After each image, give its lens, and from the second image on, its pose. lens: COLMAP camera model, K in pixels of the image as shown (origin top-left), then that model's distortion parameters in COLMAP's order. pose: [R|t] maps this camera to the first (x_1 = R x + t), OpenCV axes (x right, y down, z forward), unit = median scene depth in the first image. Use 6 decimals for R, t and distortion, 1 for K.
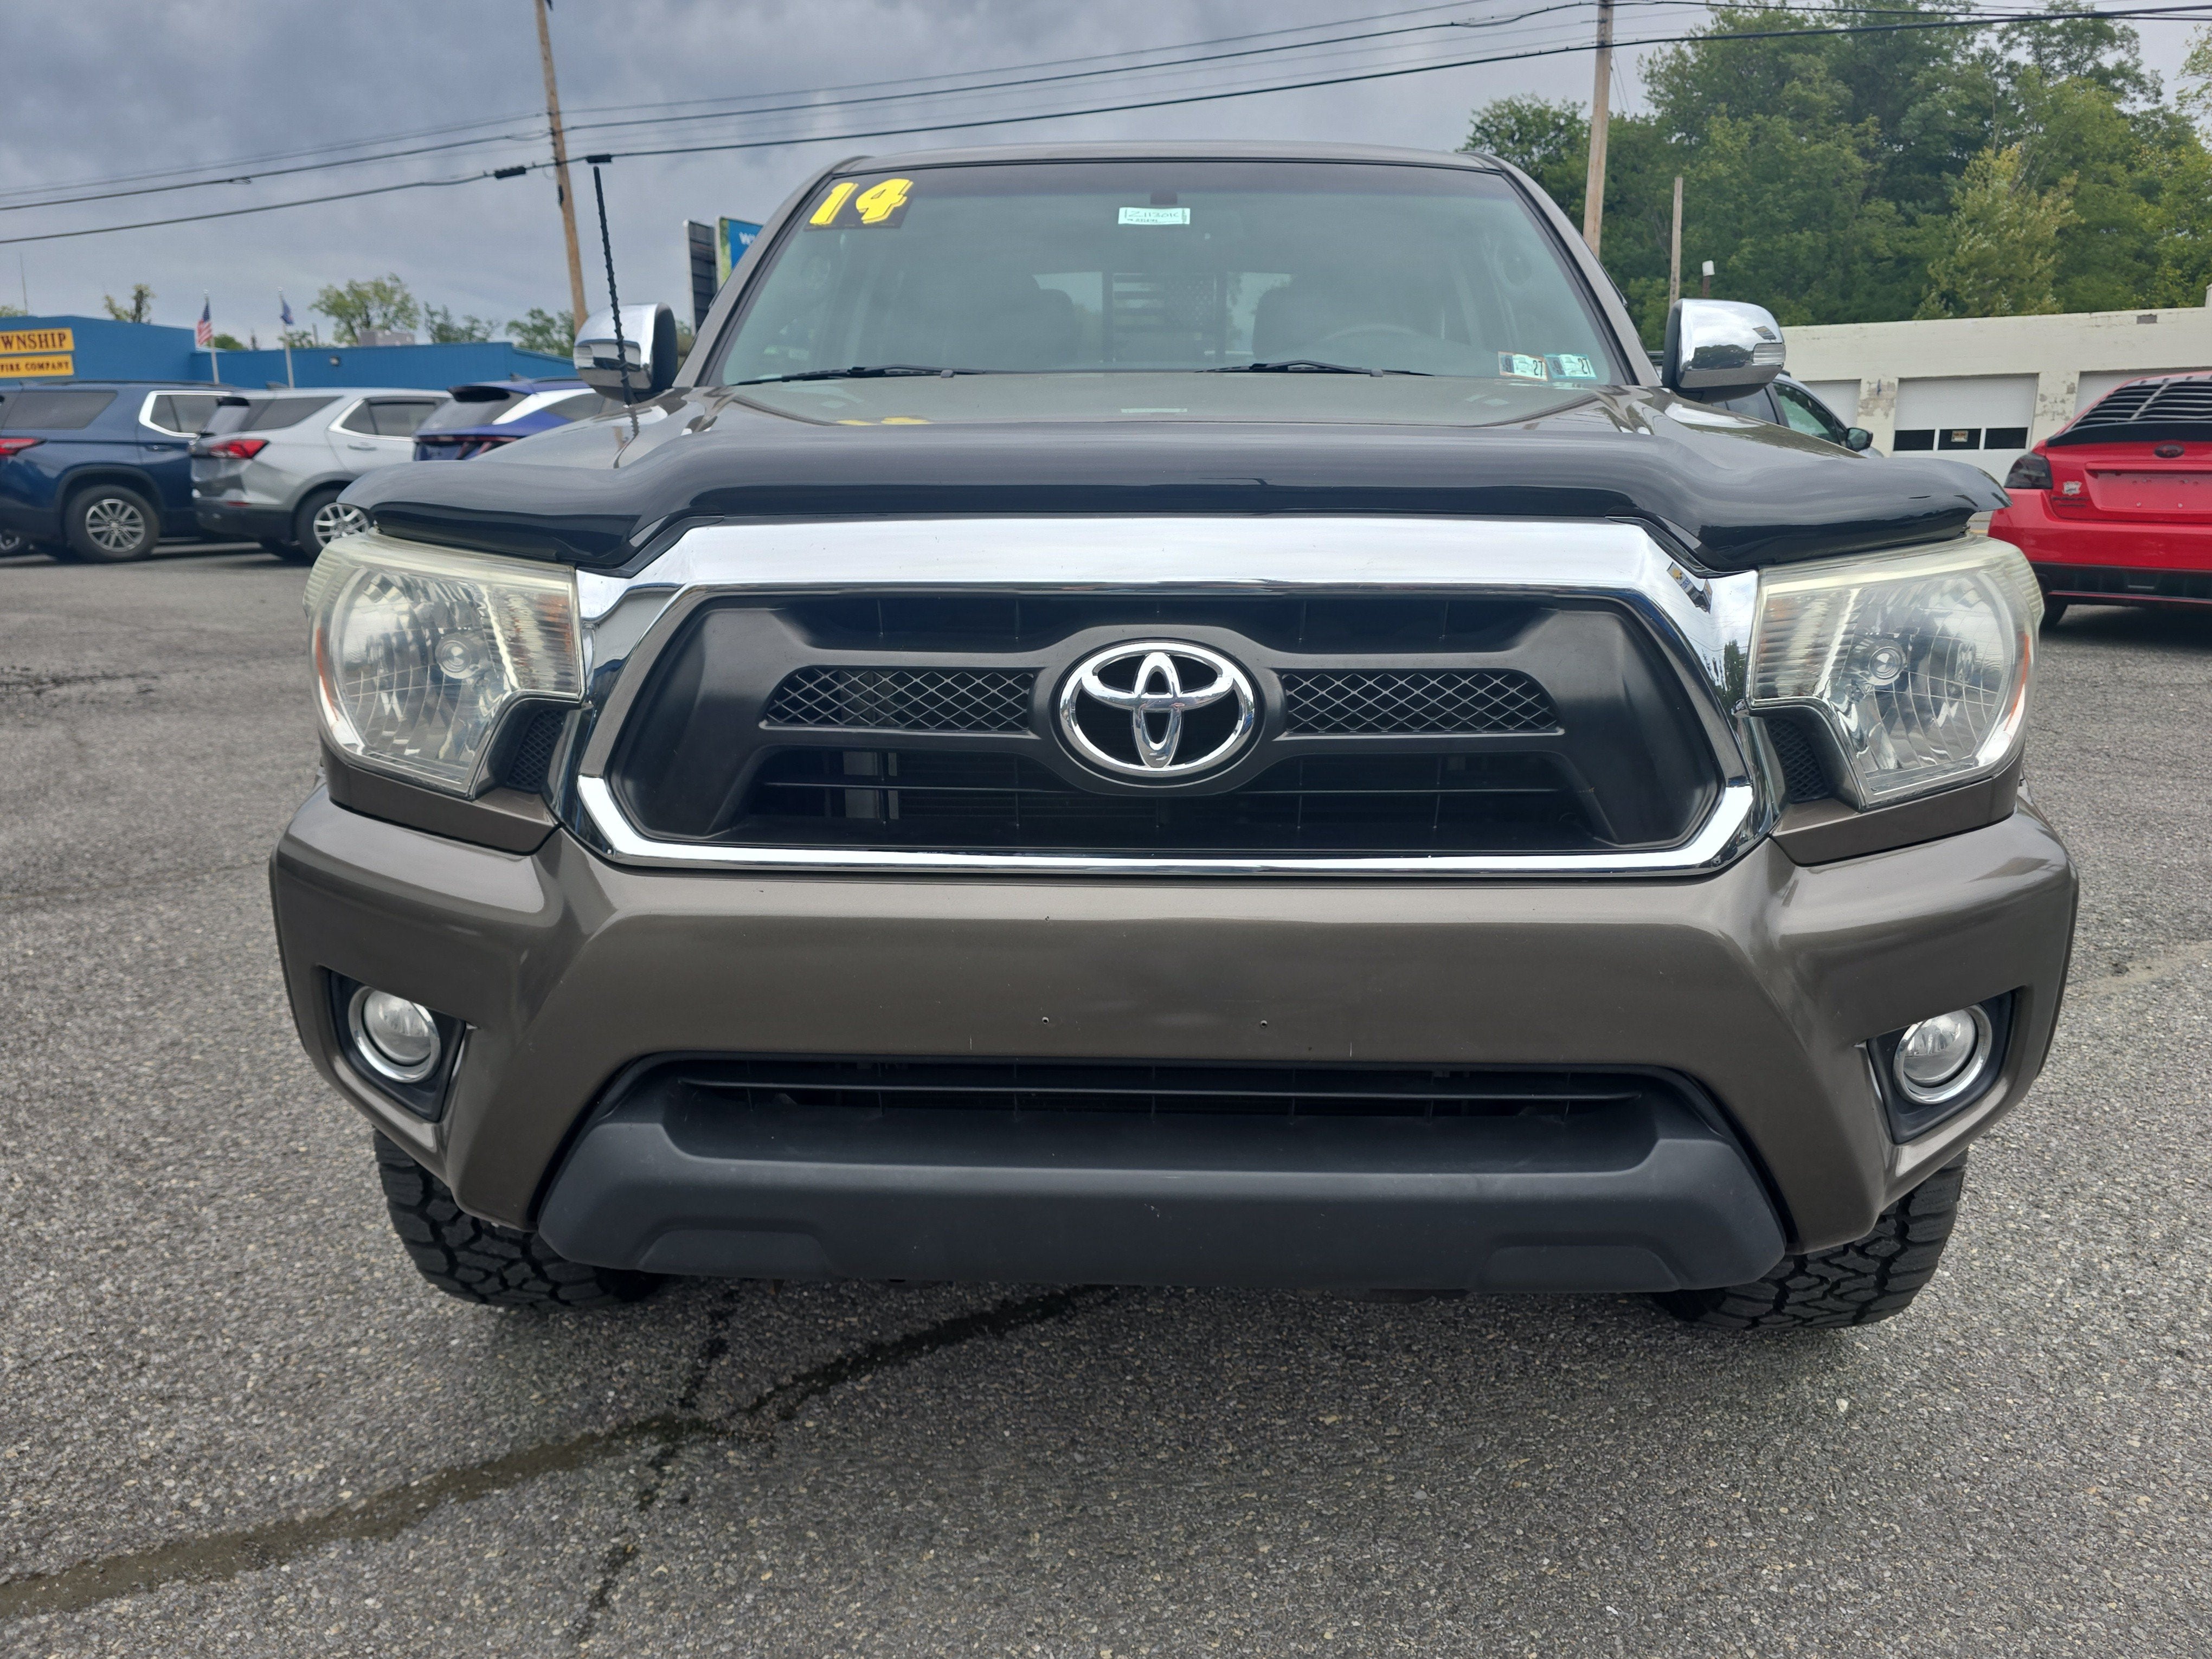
lens RADIAL K [[1498.0, 0, 1113.5], [0, 1498.0, 829.1], [0, 0, 1]] dist [0.025380, -0.020996]
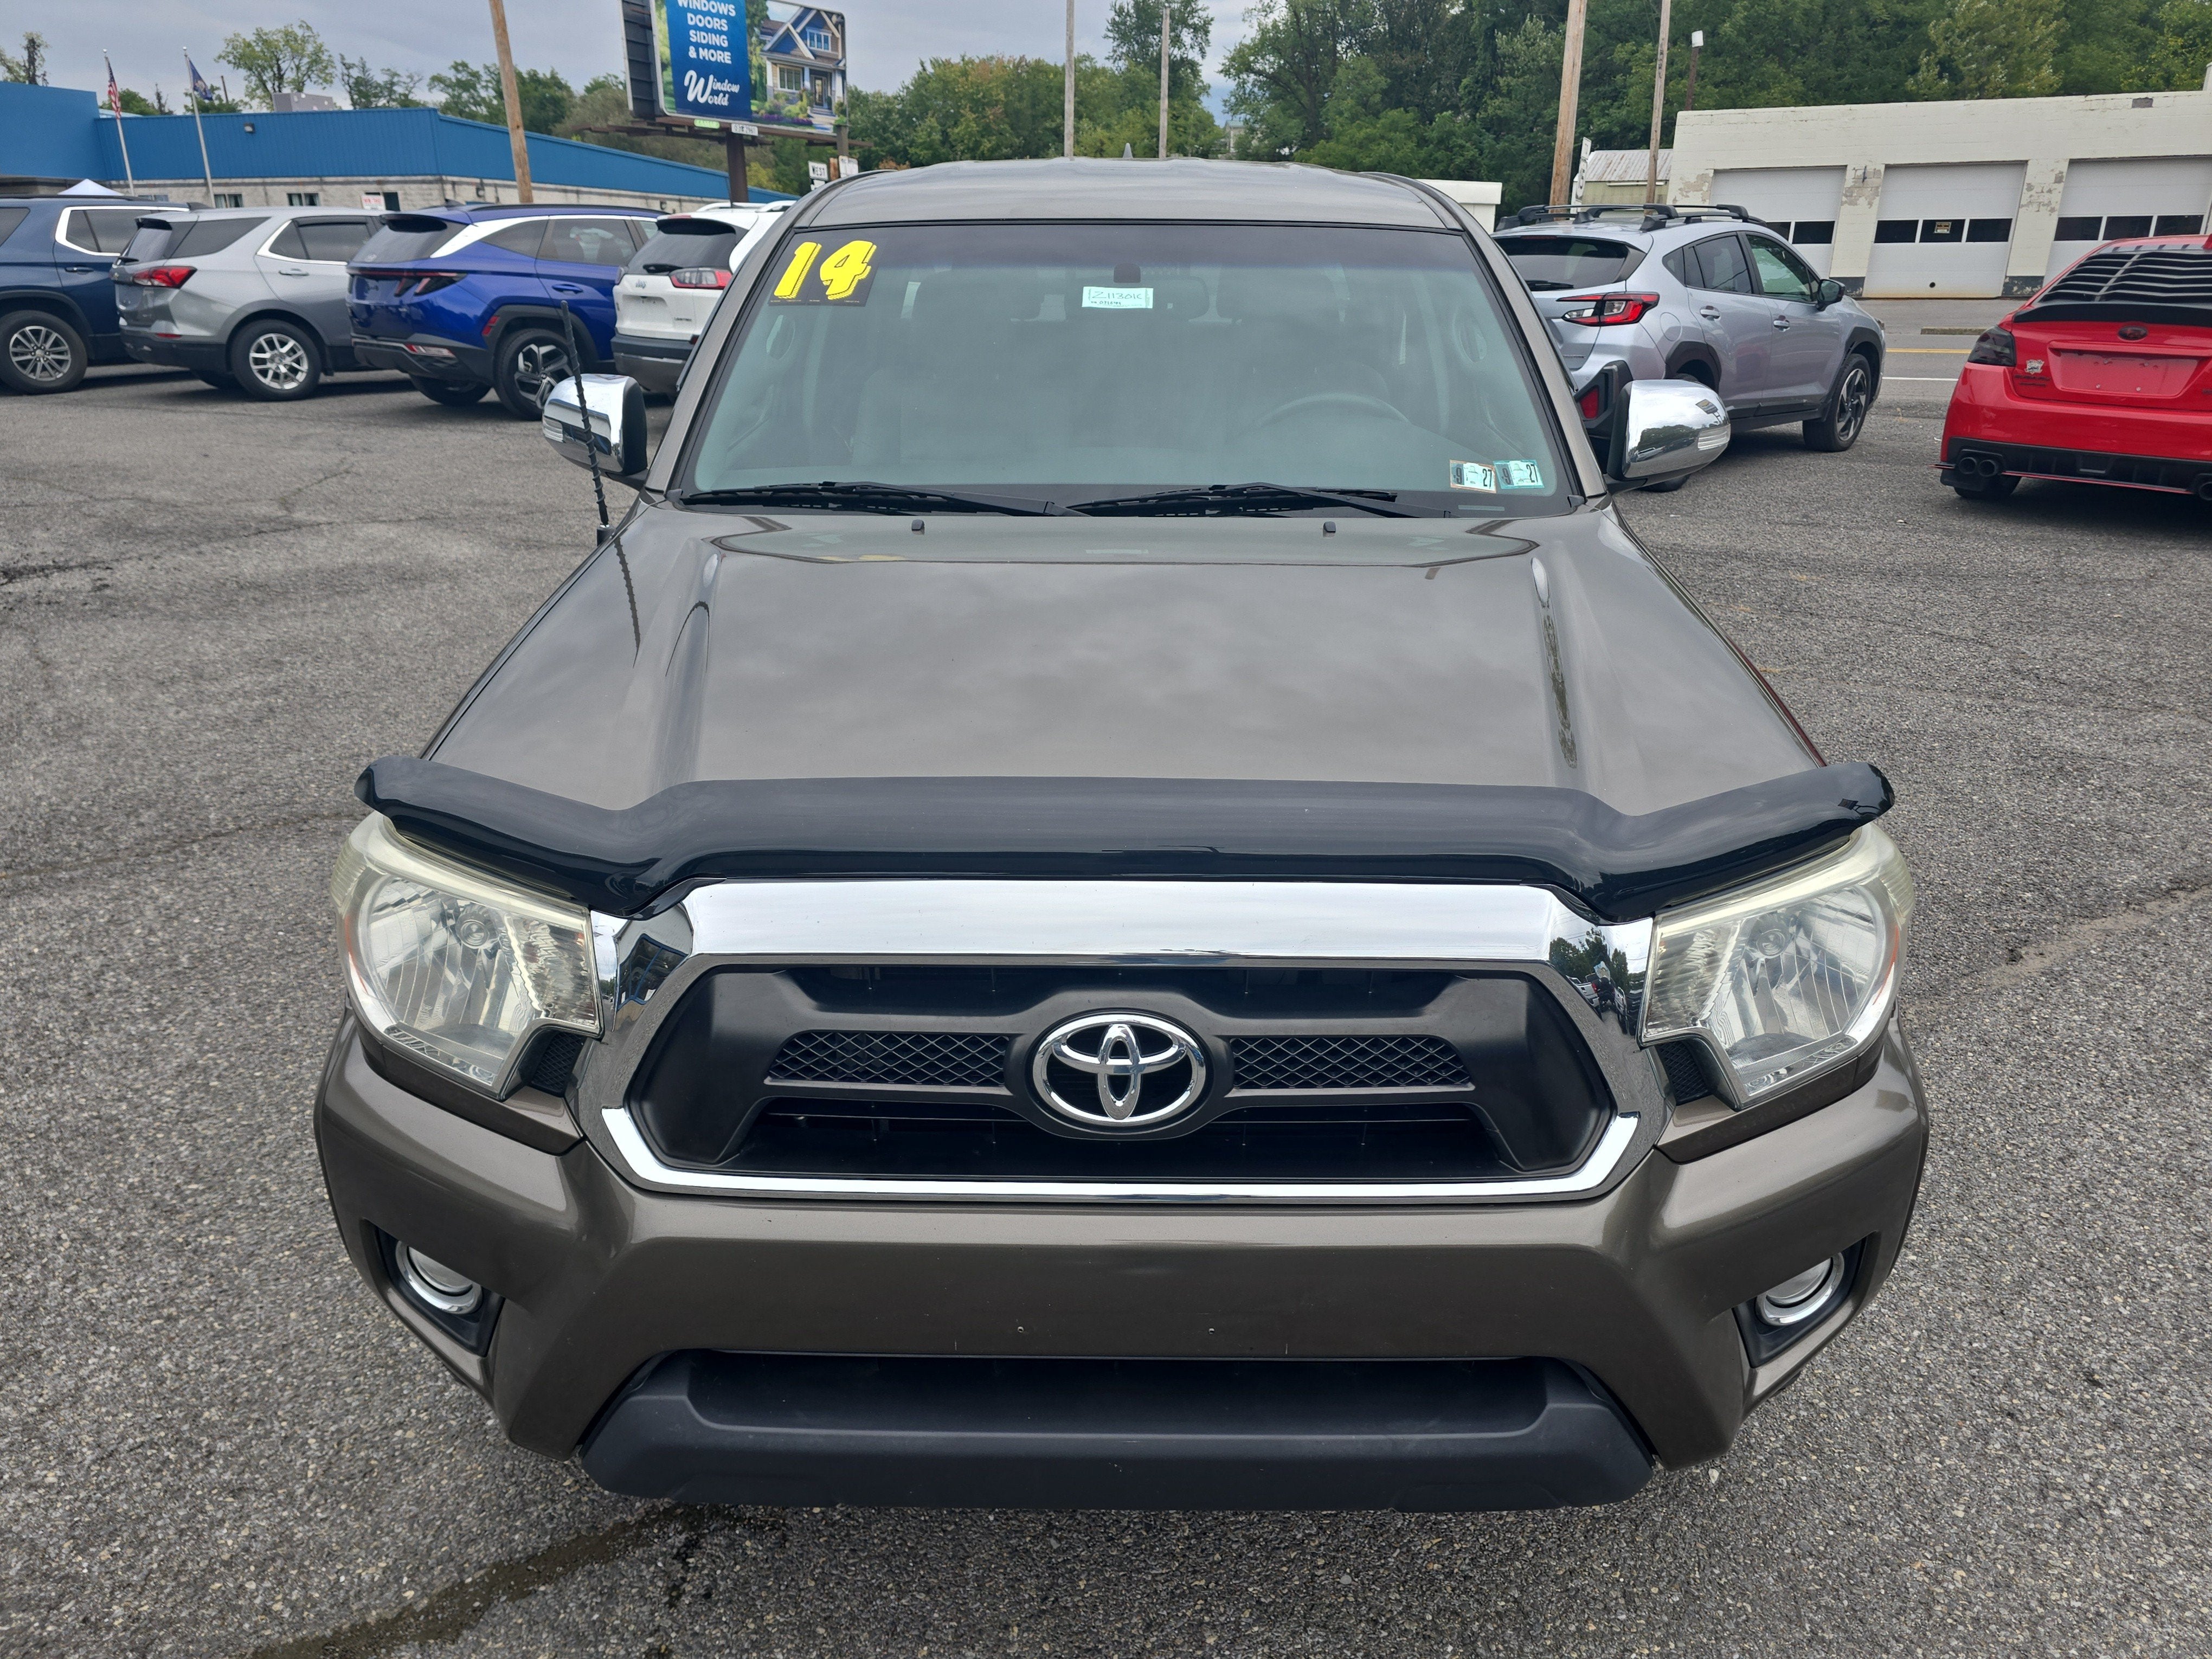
lens RADIAL K [[1485.0, 0, 1116.8], [0, 1485.0, 825.1], [0, 0, 1]] dist [0.036031, -0.030319]
pose [[0.999672, -0.003146, 0.025435, -0.000212], [-0.000321, 0.990824, 0.135160, -0.251670], [-0.025627, -0.135123, 0.990497, -0.052067]]
